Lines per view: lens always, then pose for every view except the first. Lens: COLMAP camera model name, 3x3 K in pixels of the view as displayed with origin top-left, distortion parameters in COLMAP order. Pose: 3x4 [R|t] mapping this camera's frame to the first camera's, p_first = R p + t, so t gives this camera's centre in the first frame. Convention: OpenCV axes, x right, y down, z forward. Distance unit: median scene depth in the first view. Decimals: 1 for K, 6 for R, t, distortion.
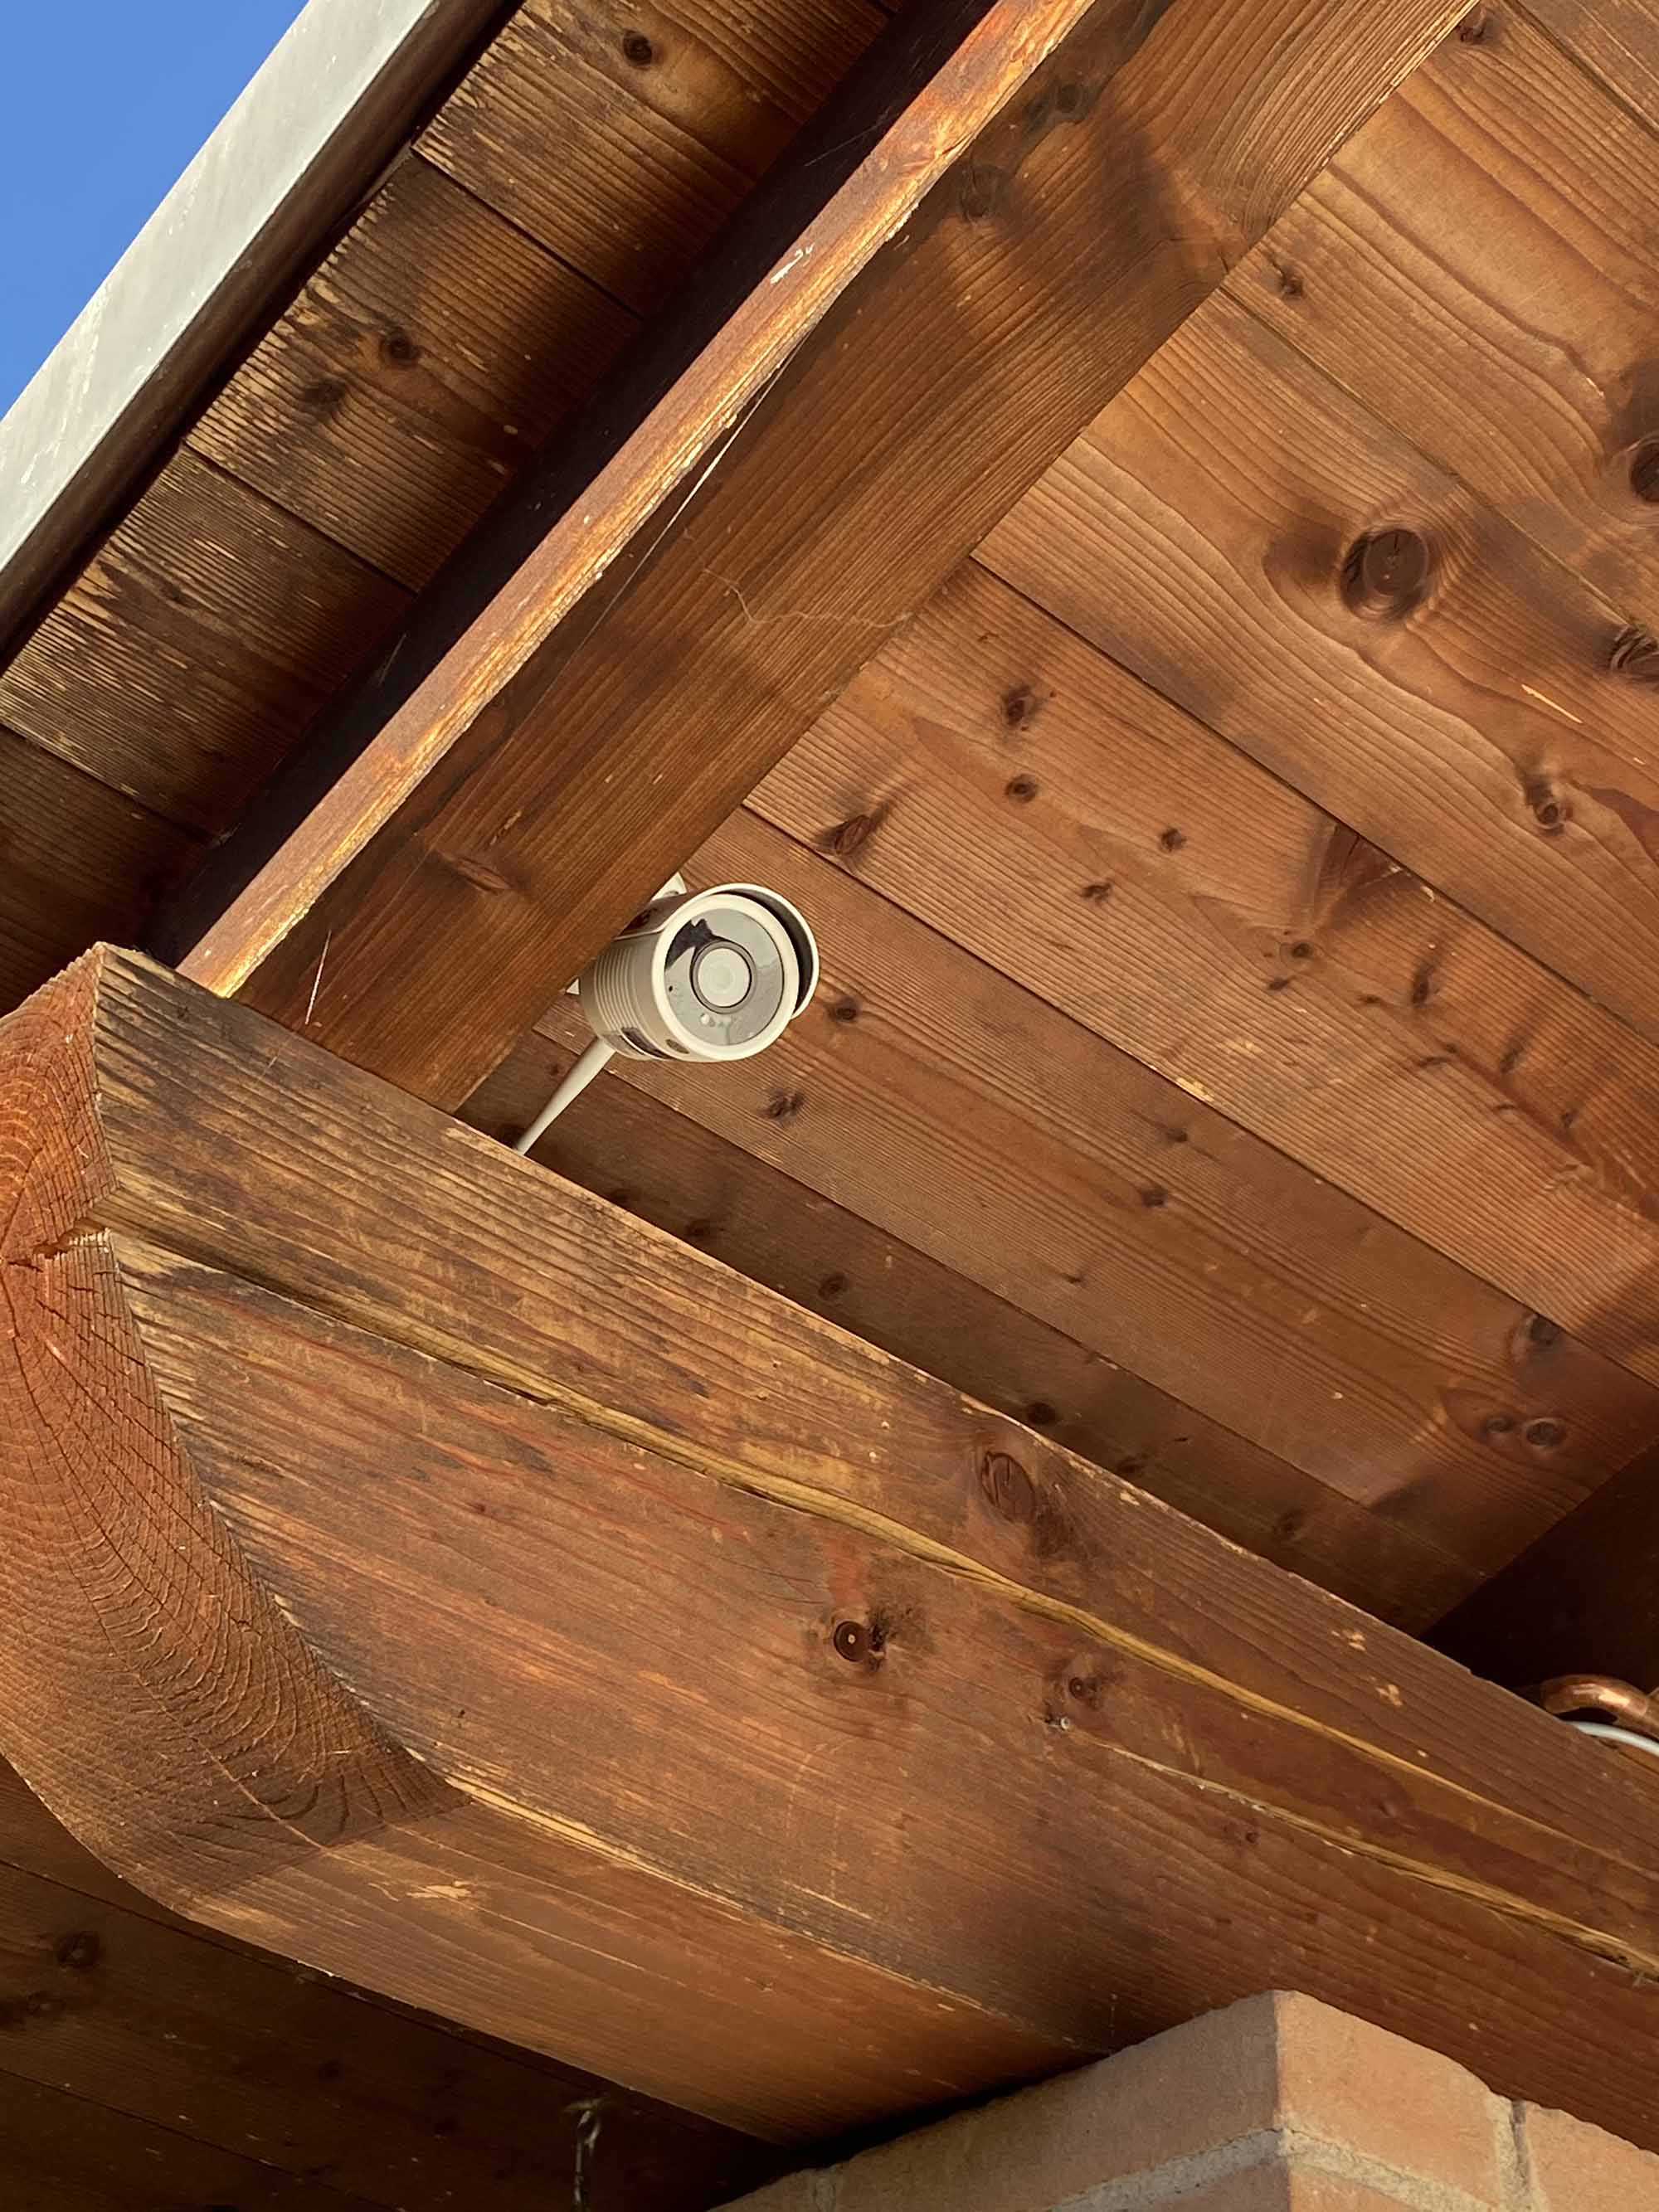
lens RADIAL K [[3326.1, 0, 825.6], [0, 3326.1, 1066.2], [0, 0, 1]] dist [0.220284, -0.820917]
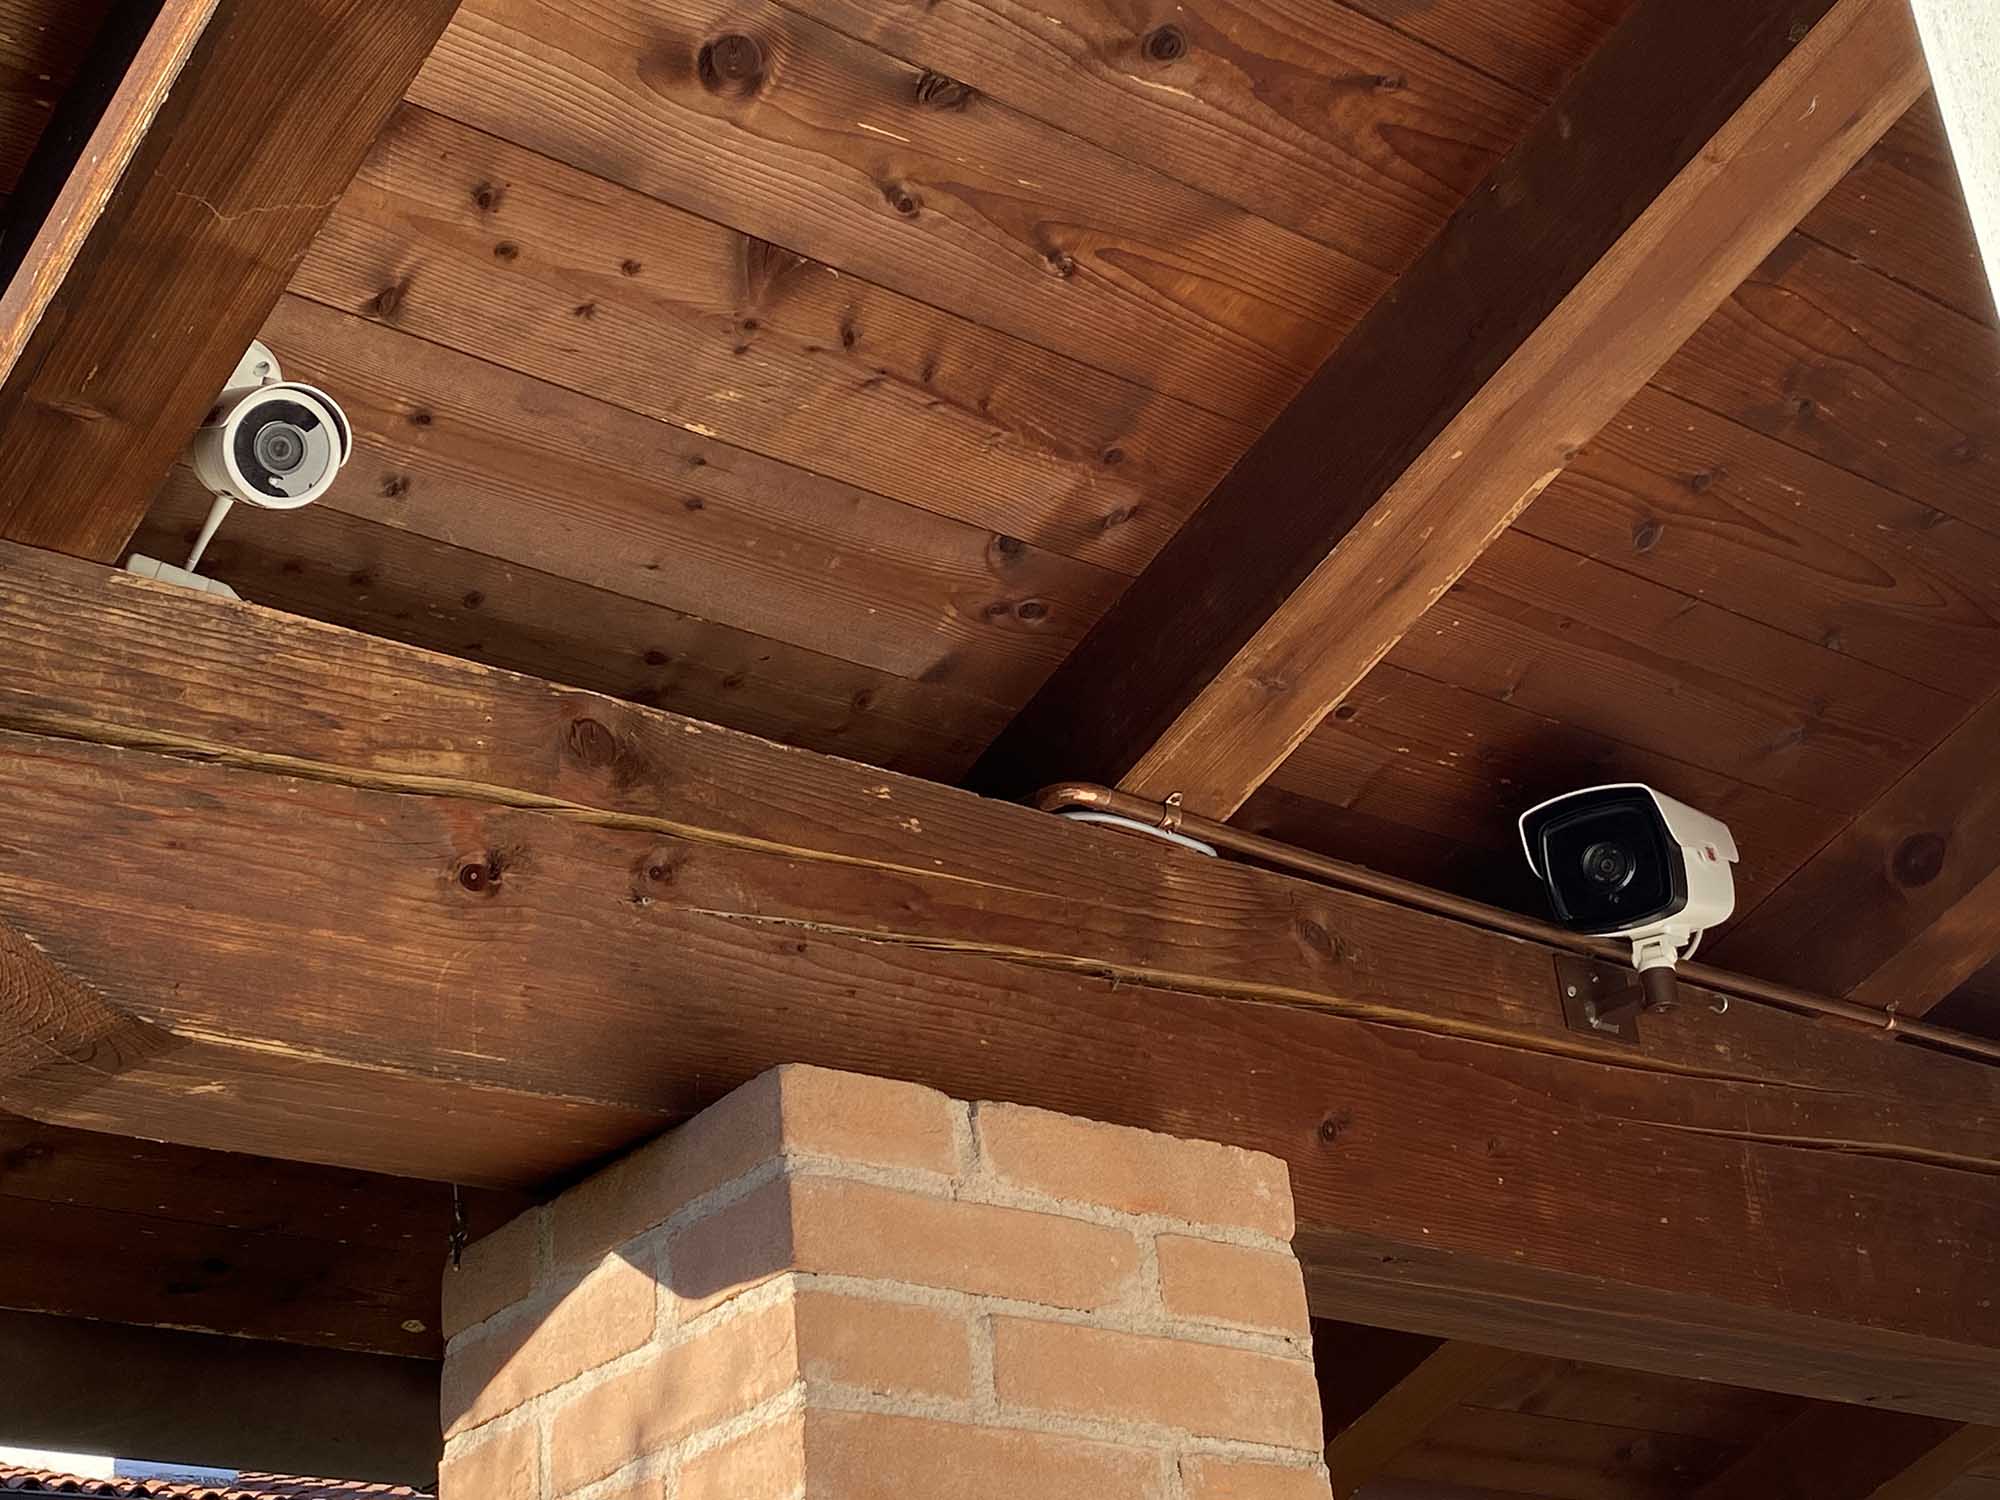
lens RADIAL K [[3007.2, 0, 1000.0], [0, 3007.2, 750.0], [0, 0, 1]] dist [0.220284, -0.820917]
pose [[0.989618, -0.143044, 0.013920, 0.218359], [0.136471, 0.965656, 0.221099, -0.136899], [-0.045068, -0.216904, 0.975152, -0.268603]]
